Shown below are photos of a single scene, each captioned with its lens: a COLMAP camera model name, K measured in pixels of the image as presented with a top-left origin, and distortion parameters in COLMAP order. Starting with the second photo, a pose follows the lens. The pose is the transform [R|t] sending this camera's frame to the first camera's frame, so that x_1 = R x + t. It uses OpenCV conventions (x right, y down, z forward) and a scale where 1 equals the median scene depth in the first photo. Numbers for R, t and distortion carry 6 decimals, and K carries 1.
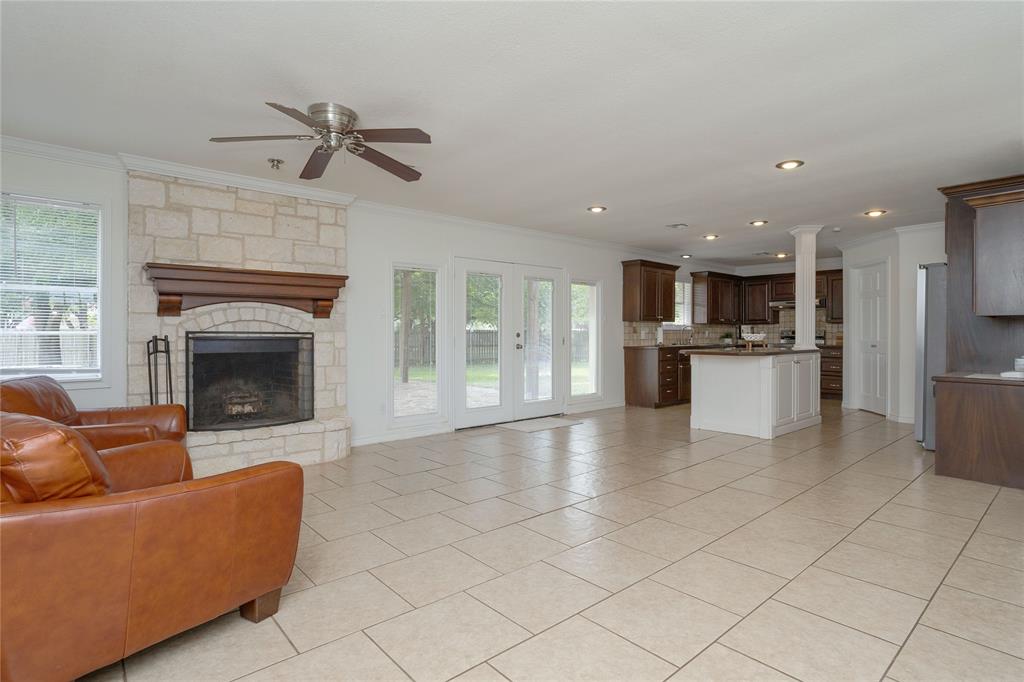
lens RADIAL K [[492.3, 0, 516.8], [0, 492.3, 336.1], [0, 0, 1]] dist [-0.018765, 0.006655]
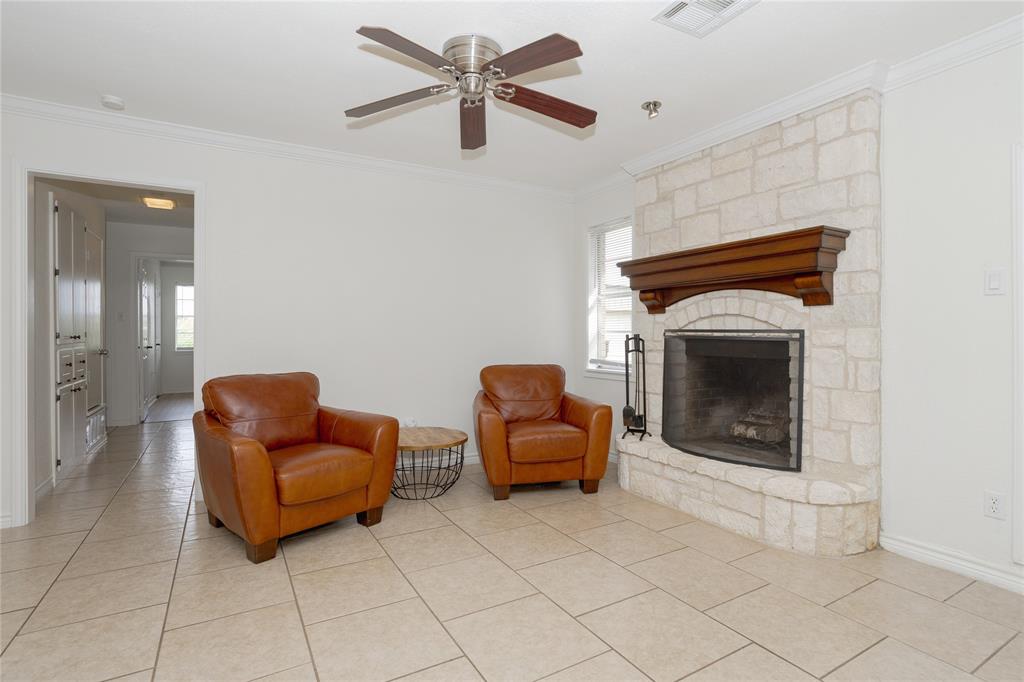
lens RADIAL K [[496.7, 0, 511.7], [0, 496.7, 335.4], [0, 0, 1]] dist [-0.021981, 0.001331]
pose [[-0.157549, 0.005040, -0.987498, 0.259429], [-0.005441, 0.999967, 0.005972, -0.002243], [0.987496, 0.006313, -0.157516, 0.785661]]
